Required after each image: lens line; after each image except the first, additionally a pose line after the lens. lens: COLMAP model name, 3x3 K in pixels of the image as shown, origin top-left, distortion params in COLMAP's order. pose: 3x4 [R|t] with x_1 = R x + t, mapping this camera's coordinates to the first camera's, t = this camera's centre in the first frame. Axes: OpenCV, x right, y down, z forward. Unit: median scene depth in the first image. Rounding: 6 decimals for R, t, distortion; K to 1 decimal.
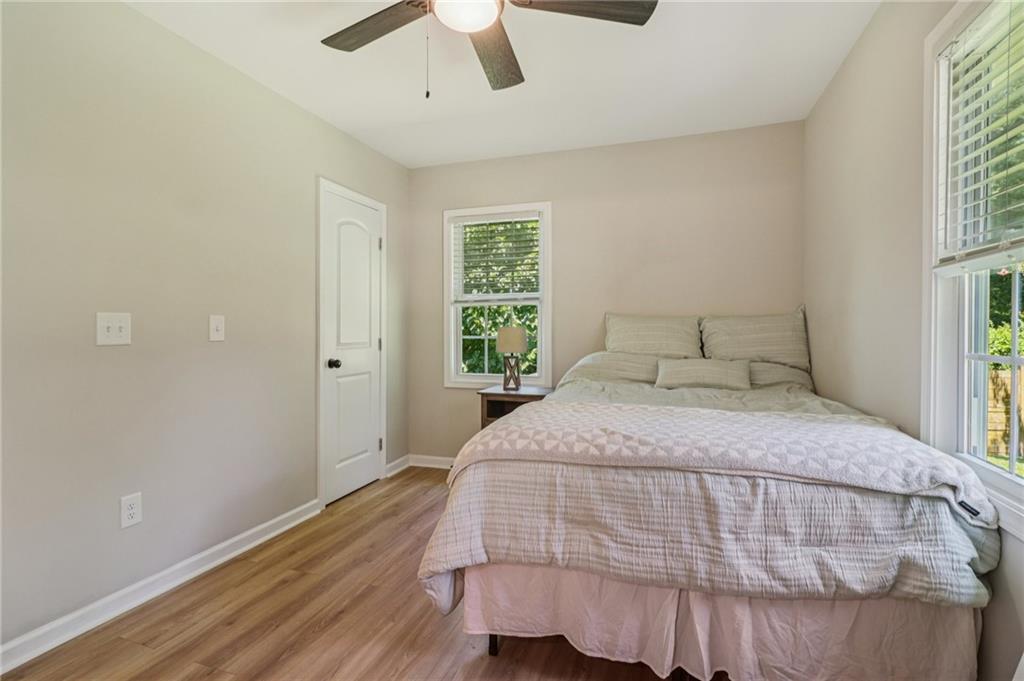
lens RADIAL K [[486.2, 0, 514.8], [0, 486.2, 327.5], [0, 0, 1]] dist [0.003478, -0.014196]
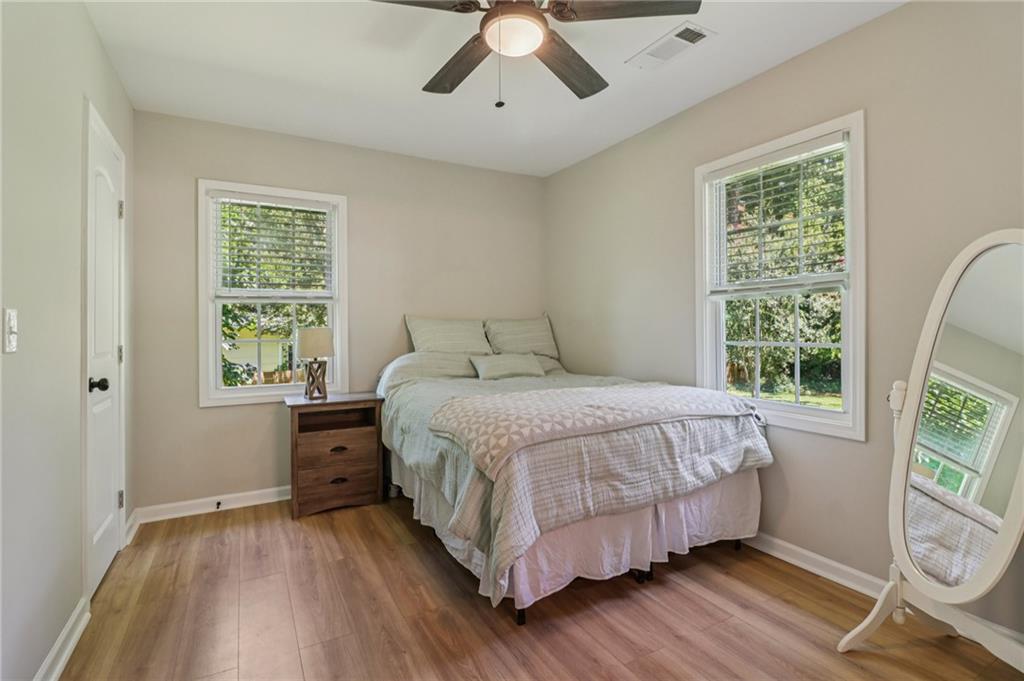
lens RADIAL K [[486.2, 0, 514.8], [0, 486.2, 327.5], [0, 0, 1]] dist [0.003478, -0.014196]
pose [[0.683483, 0.000445, 0.729966, -0.968727], [0.005394, 0.999969, -0.005660, 0.009215], [-0.729946, 0.007806, 0.683460, 0.285614]]
